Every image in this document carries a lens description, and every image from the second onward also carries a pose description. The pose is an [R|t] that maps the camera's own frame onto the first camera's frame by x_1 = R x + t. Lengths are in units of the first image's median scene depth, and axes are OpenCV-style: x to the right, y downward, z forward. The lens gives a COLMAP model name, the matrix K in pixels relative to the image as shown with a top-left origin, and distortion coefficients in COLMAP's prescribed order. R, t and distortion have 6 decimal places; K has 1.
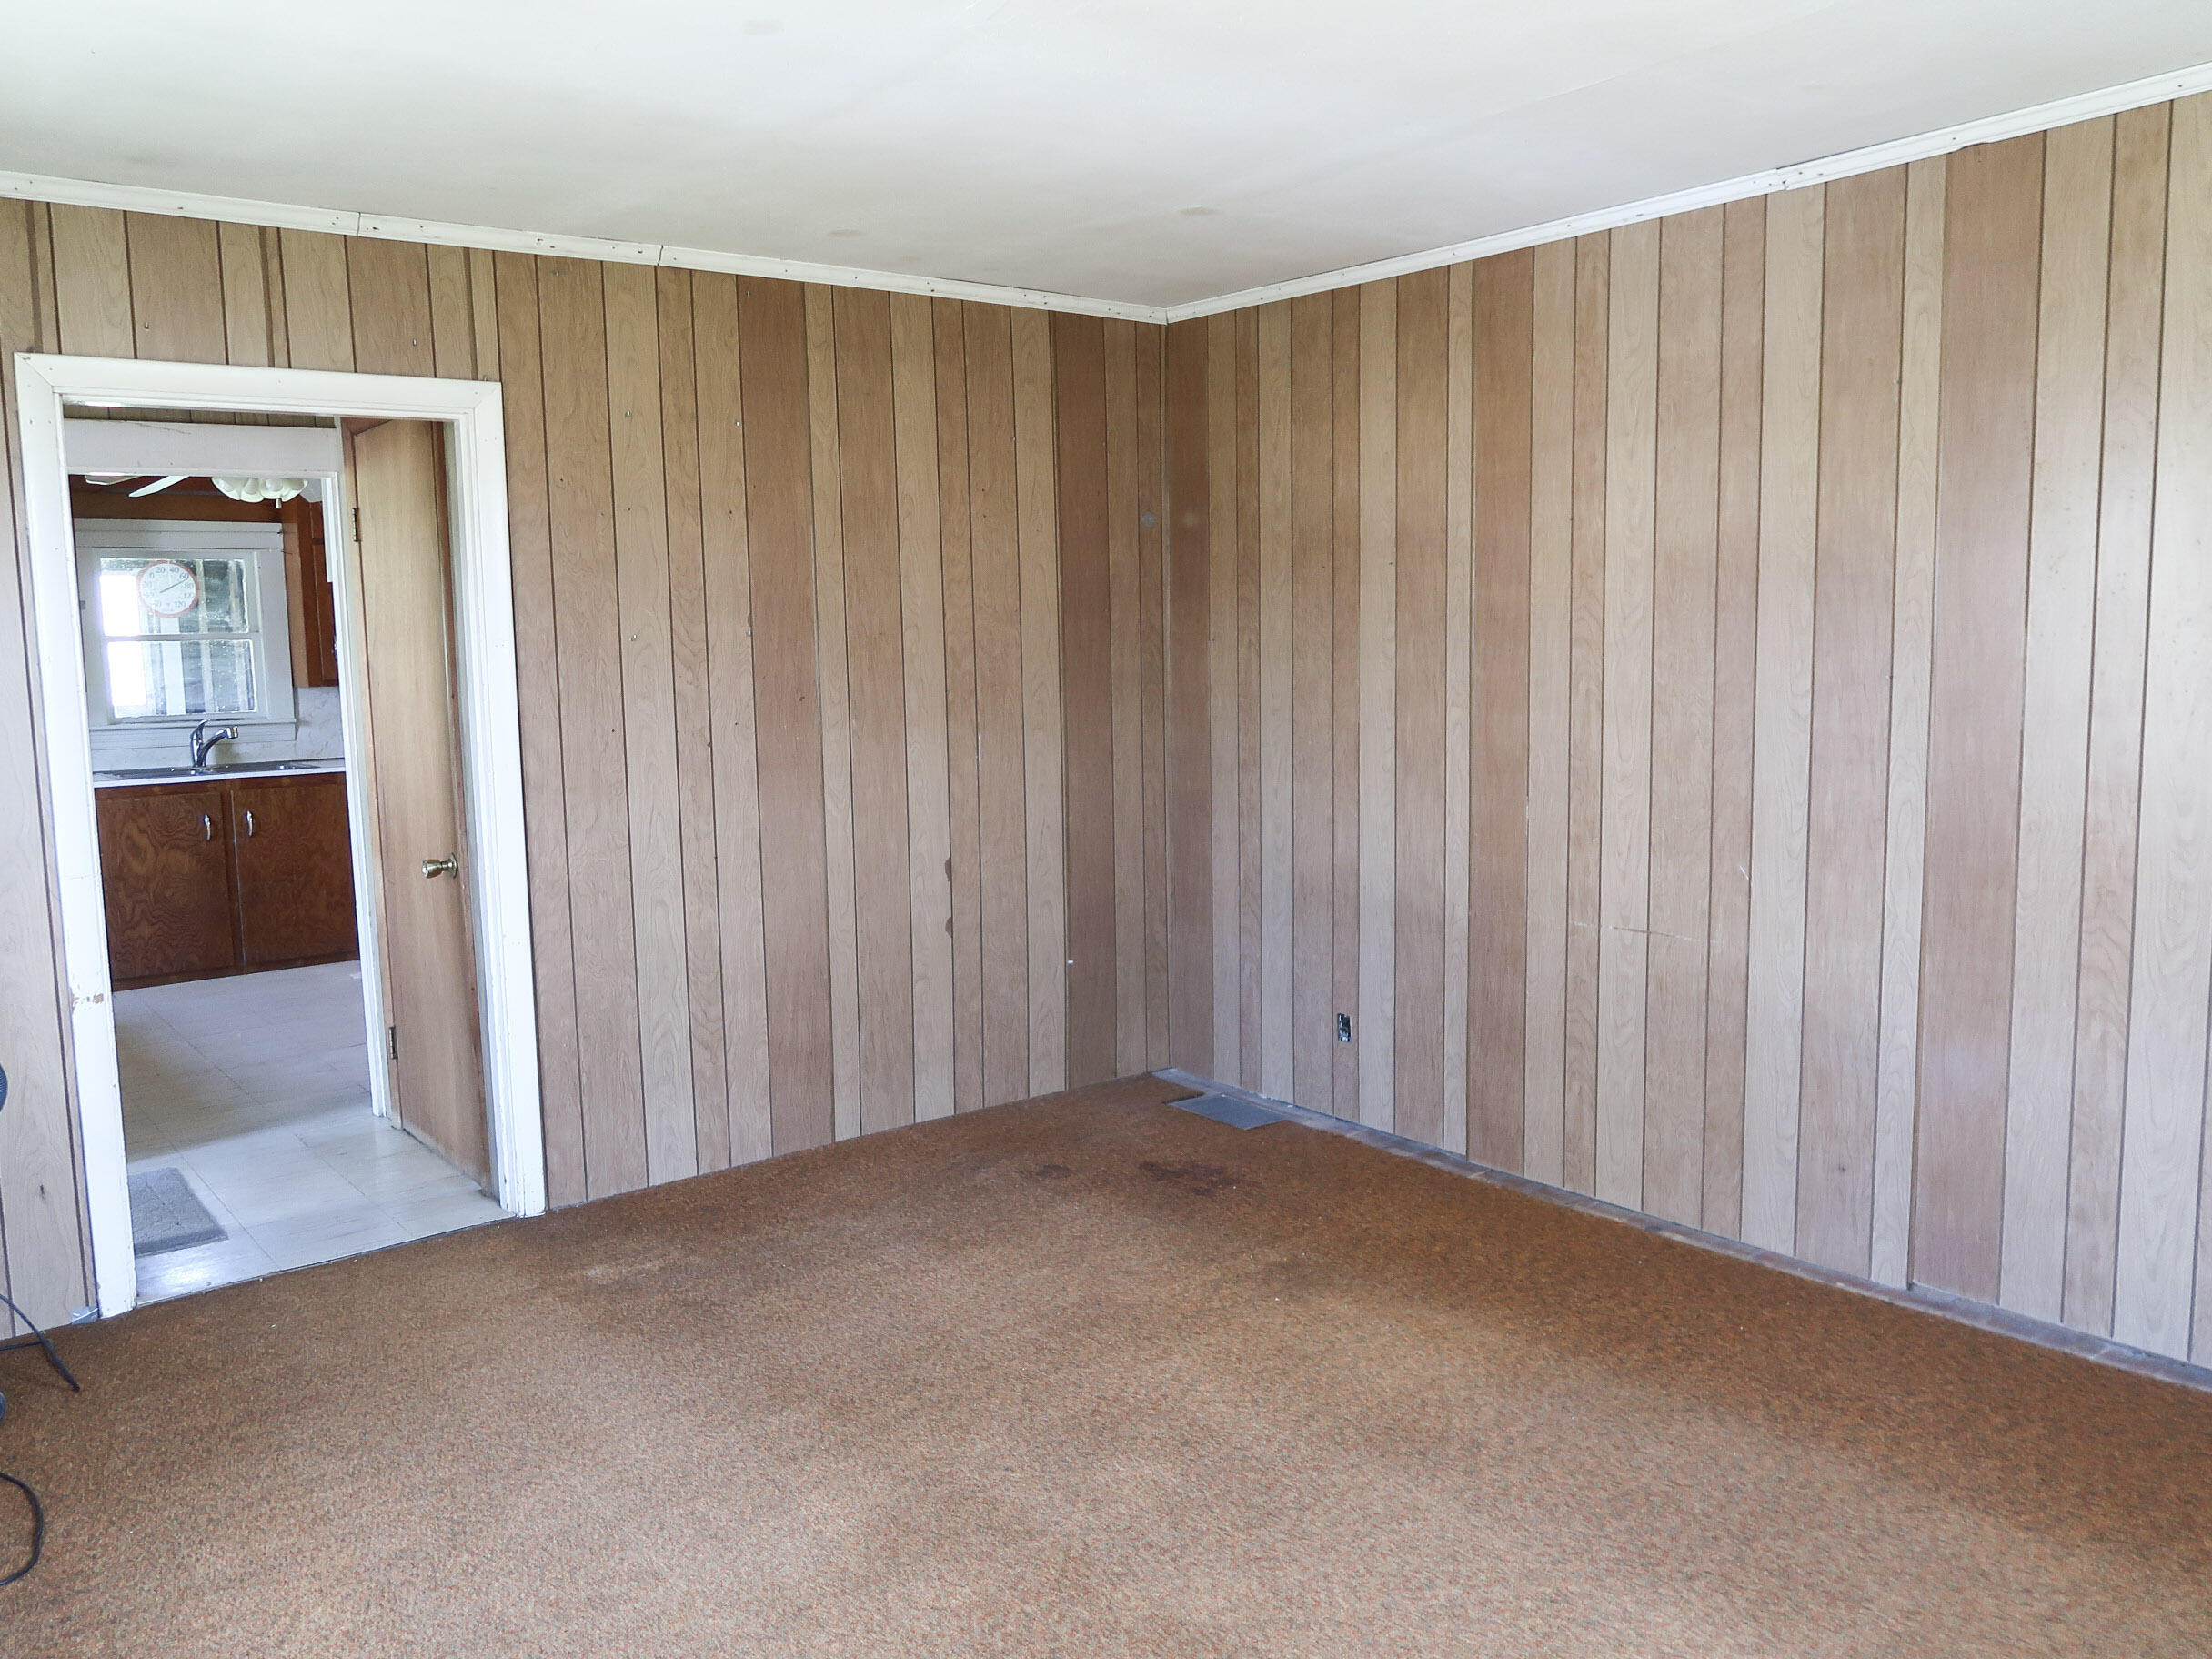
lens RADIAL K [[1795.9, 0, 1124.6], [0, 1795.9, 821.5], [0, 0, 1]] dist [-0.026211, 0.013311]
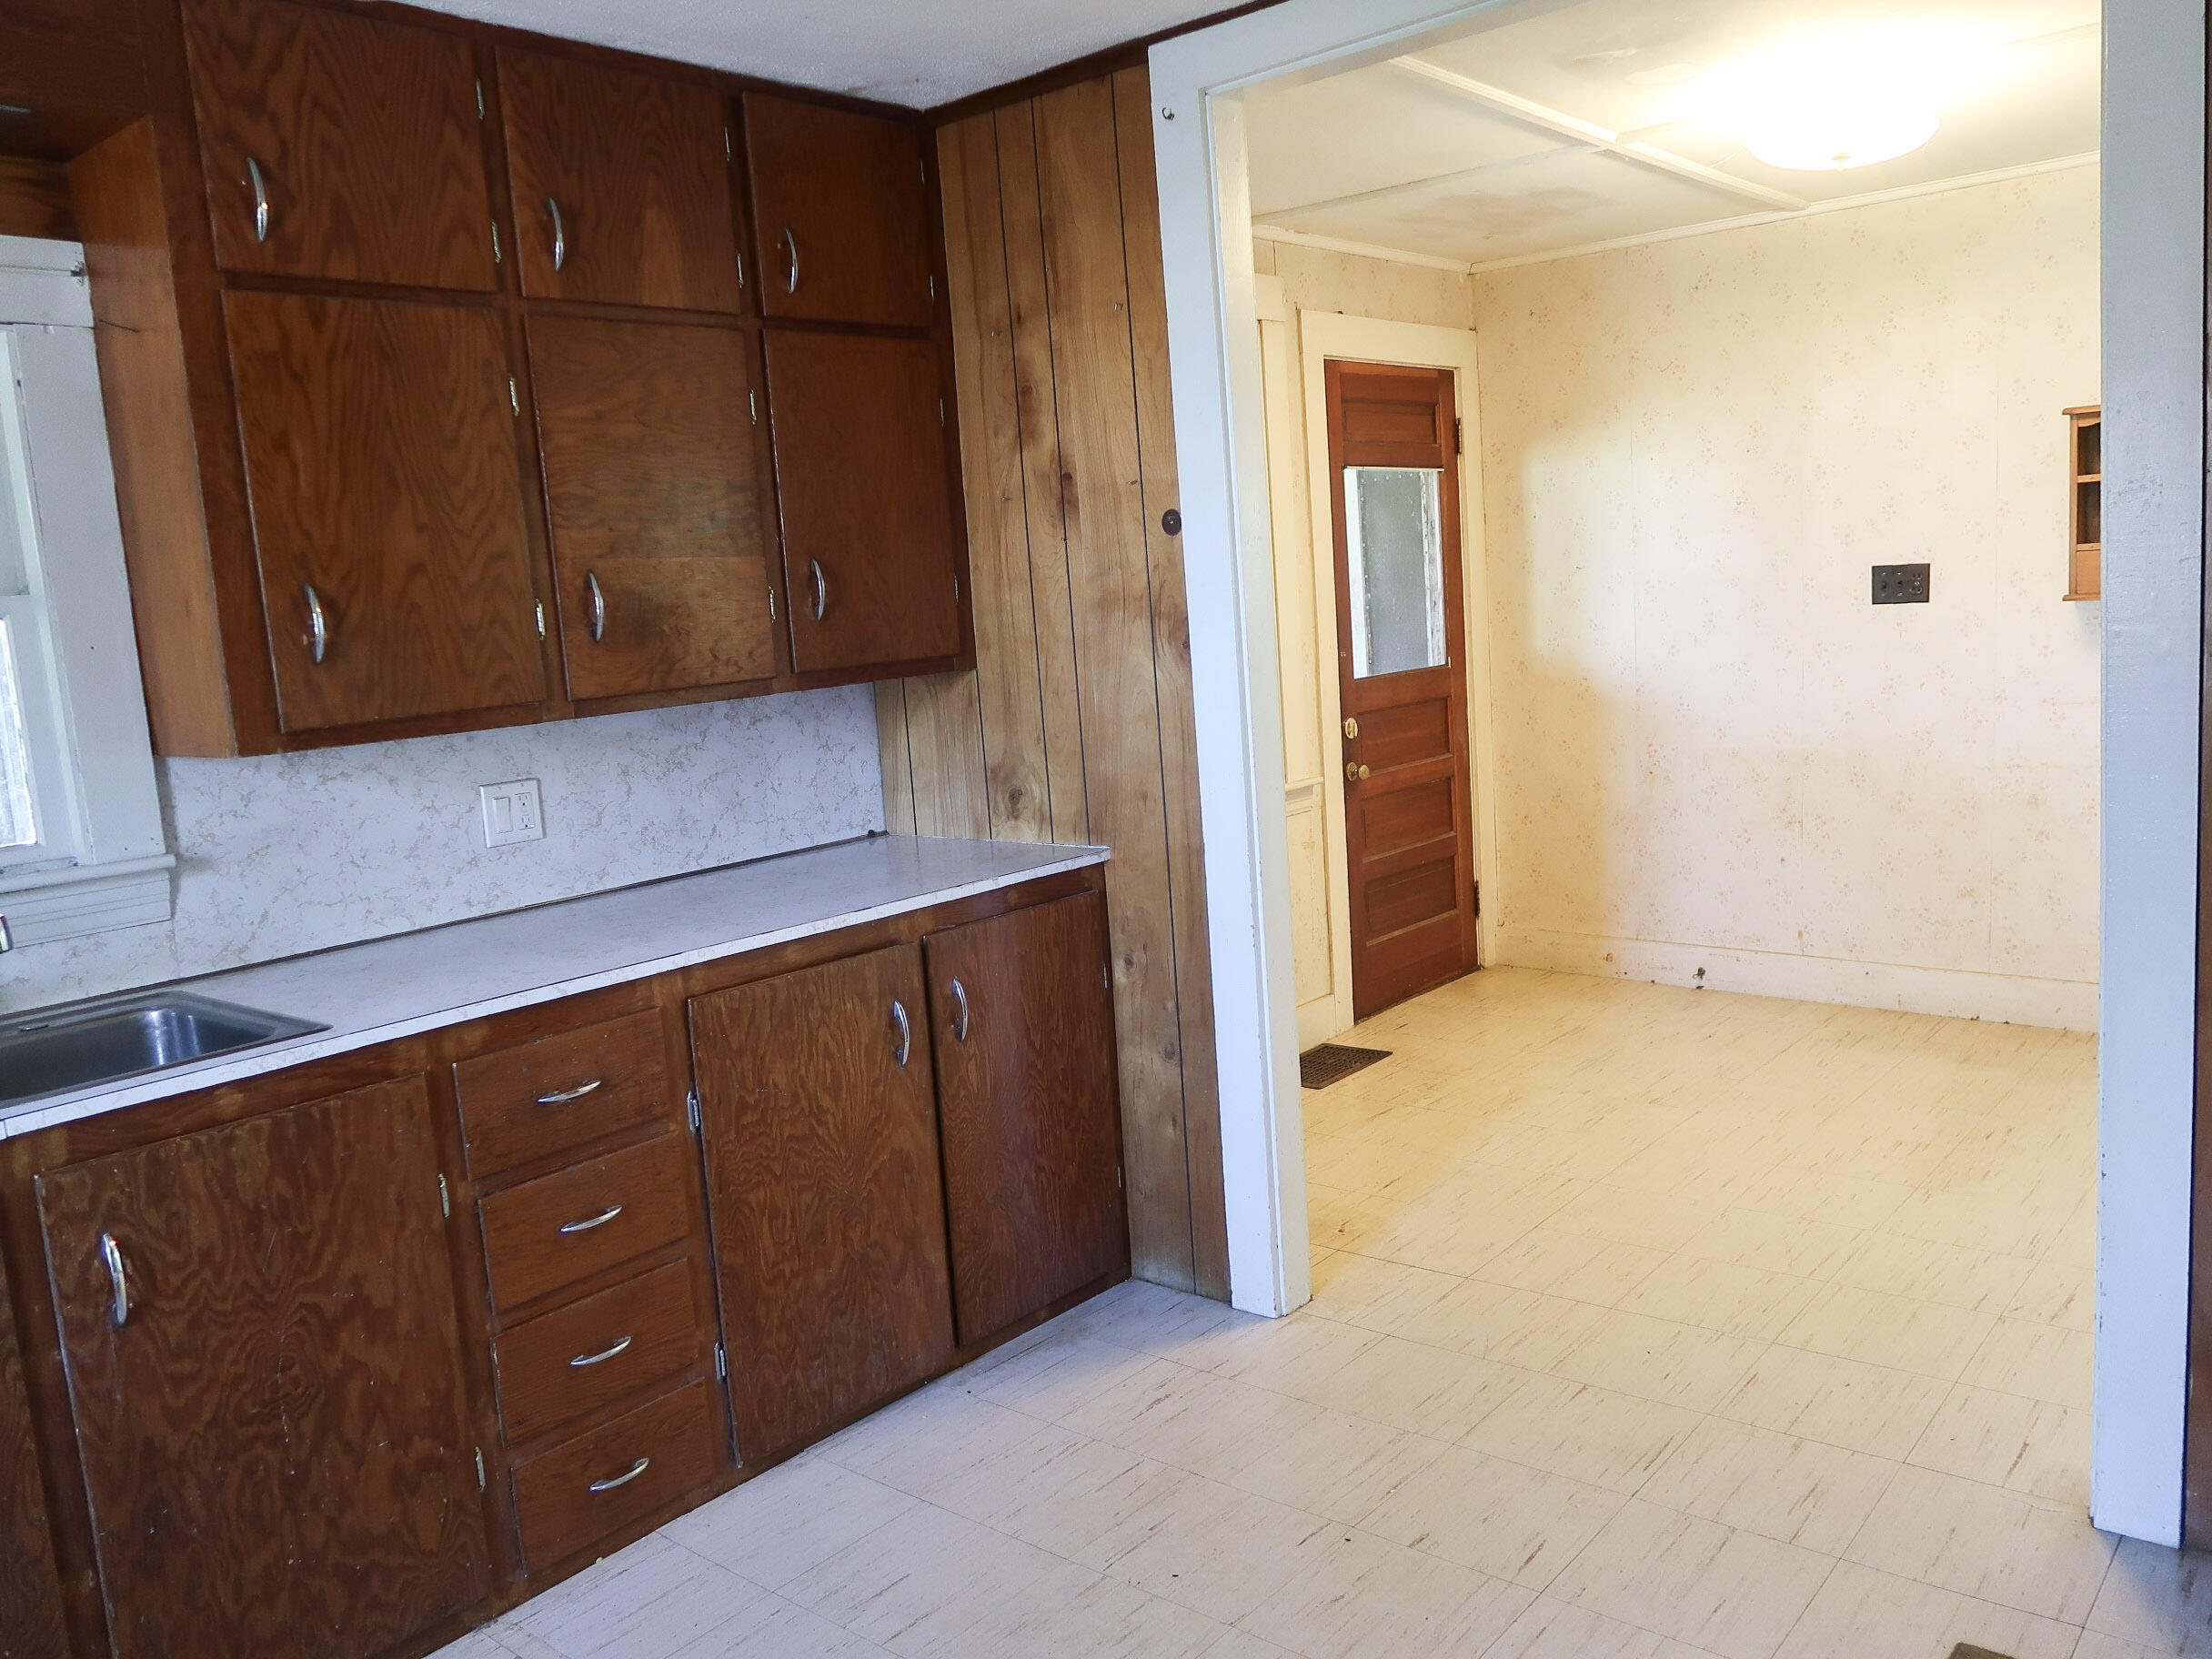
lens RADIAL K [[1705.2, 0, 1109.9], [0, 1705.2, 820.1], [0, 0, 1]] dist [-0.025047, 0.010091]
pose [[0.975823, -0.071996, 0.206364, -0.381421], [0.067676, 0.997316, 0.027926, -0.064481], [-0.207821, -0.013285, 0.978077, 0.701509]]
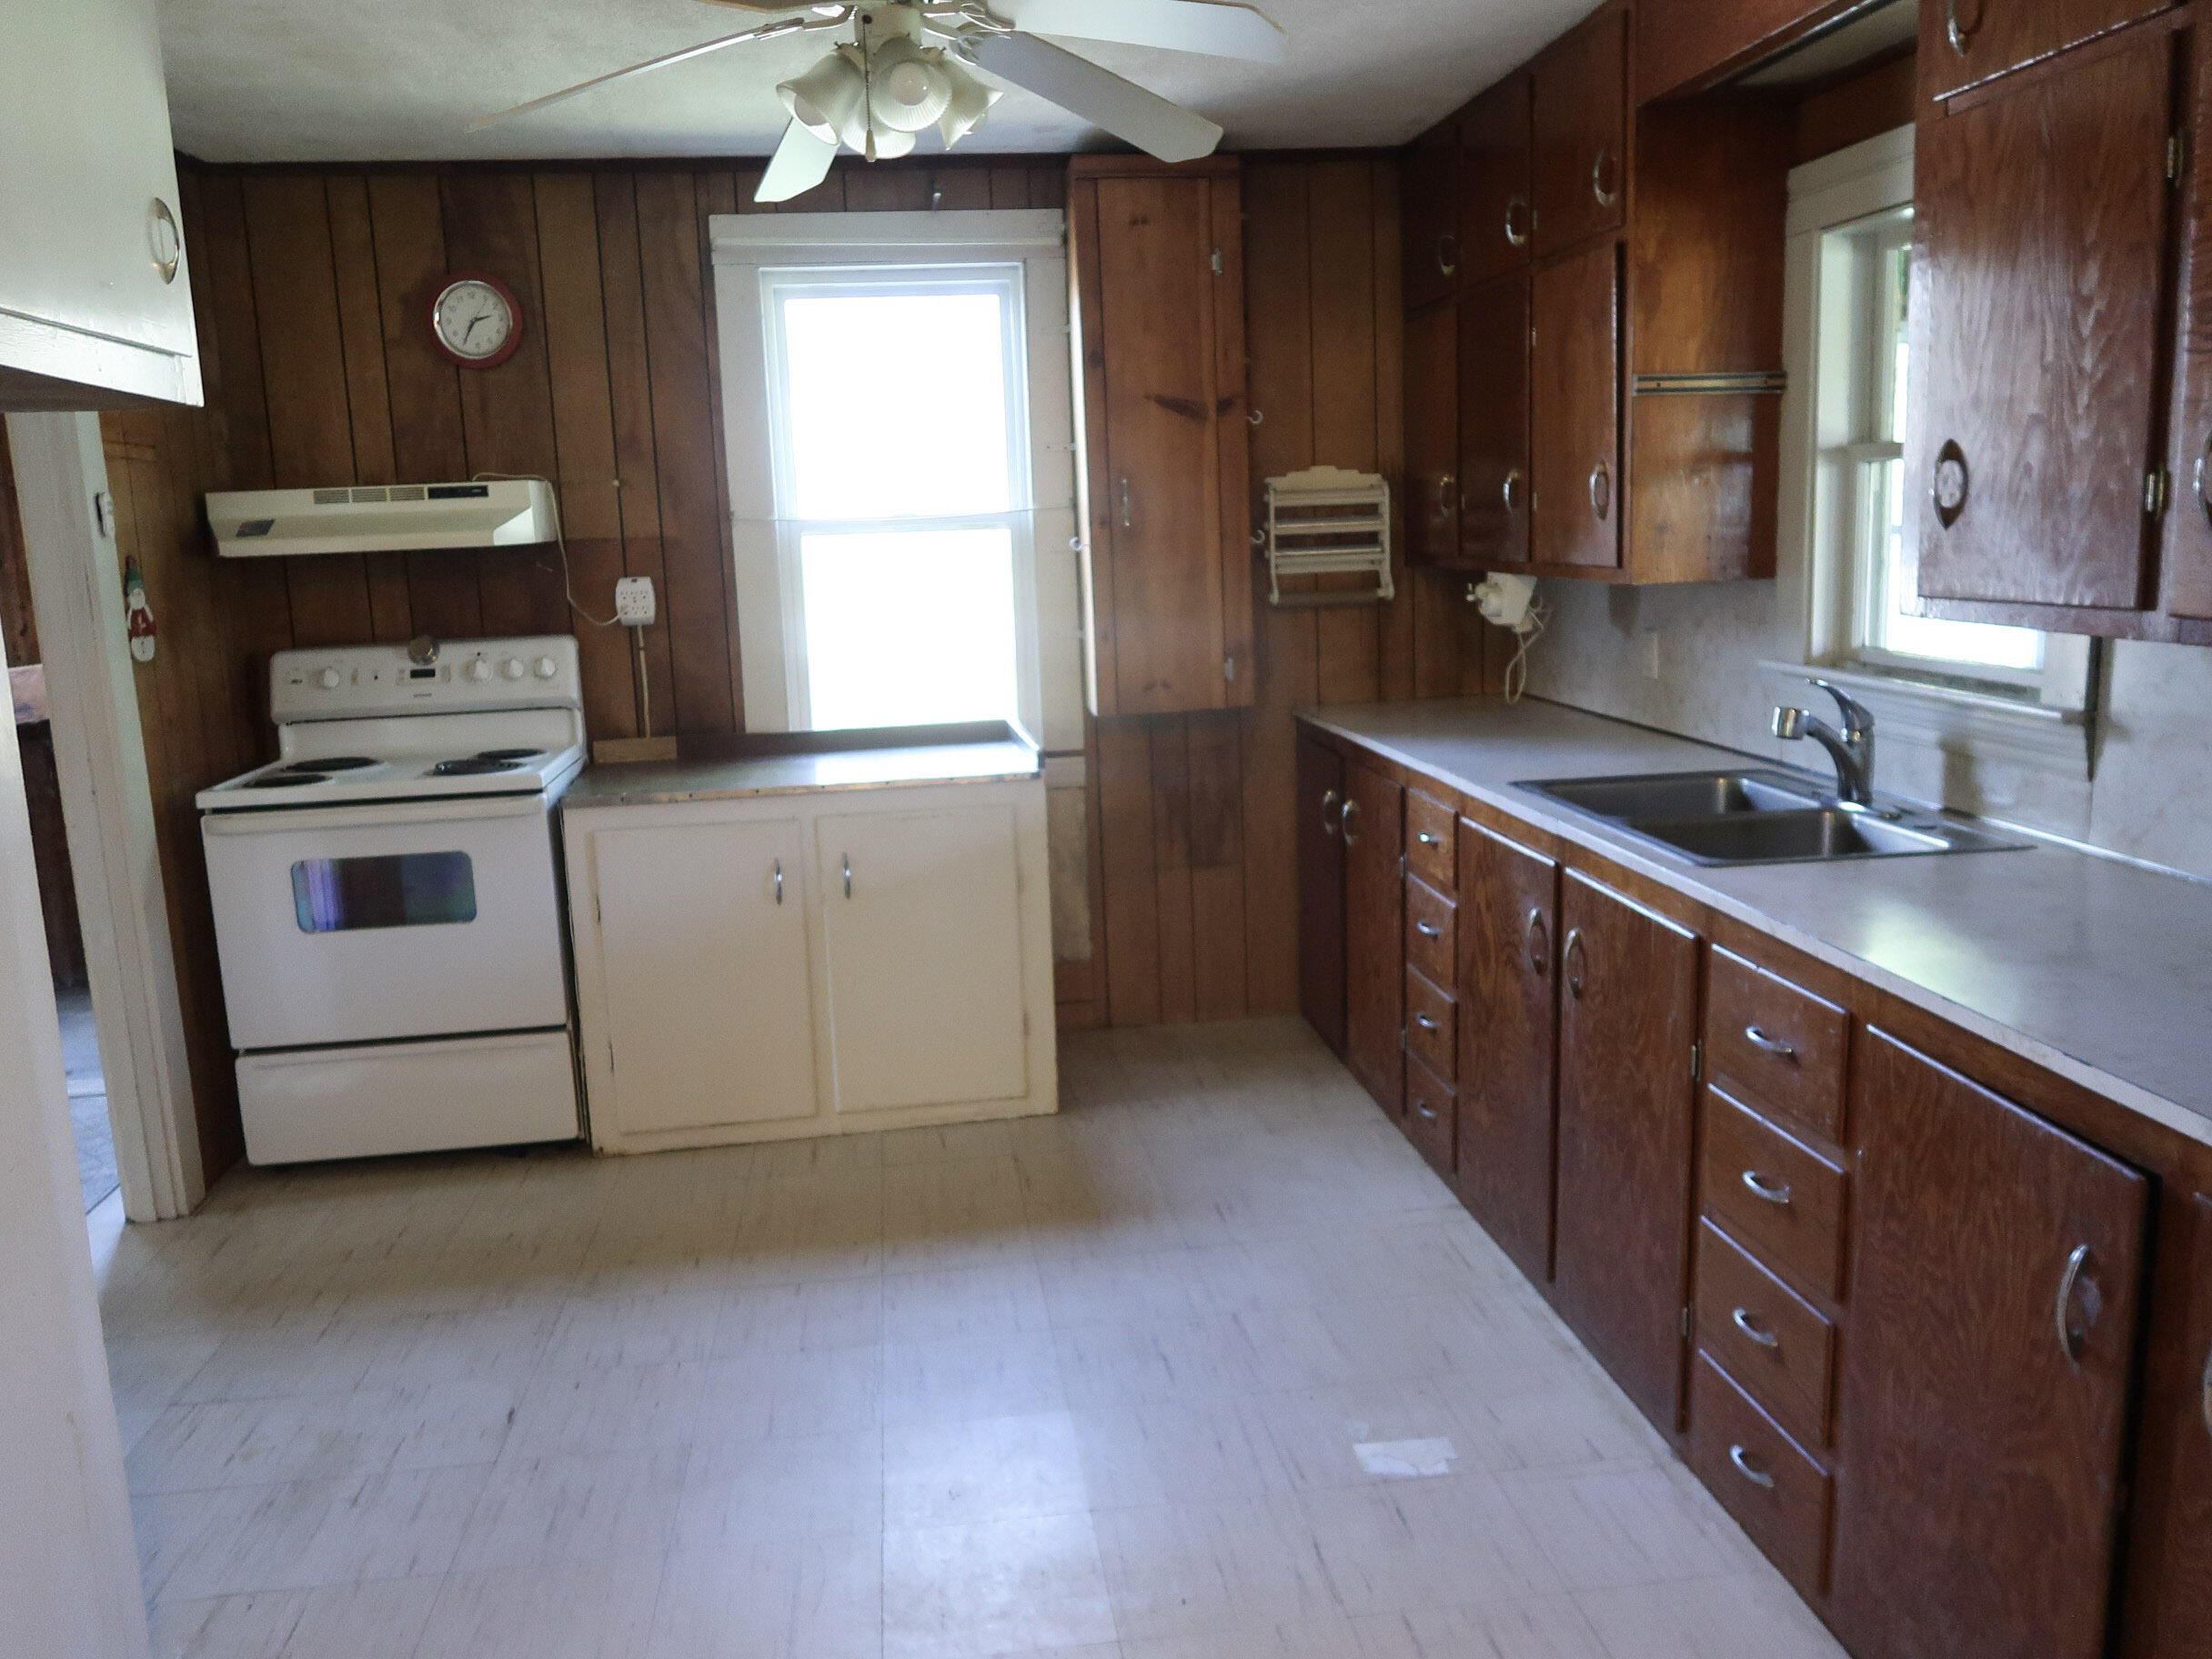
lens RADIAL K [[1705.2, 0, 1114.3], [0, 1705.2, 821.1], [0, 0, 1]] dist [-0.025047, 0.010091]
pose [[-0.490946, 0.197321, -0.848550, -0.138790], [-0.044213, 0.967114, 0.250472, -0.111570], [0.870068, 0.160485, -0.466076, 1.054733]]
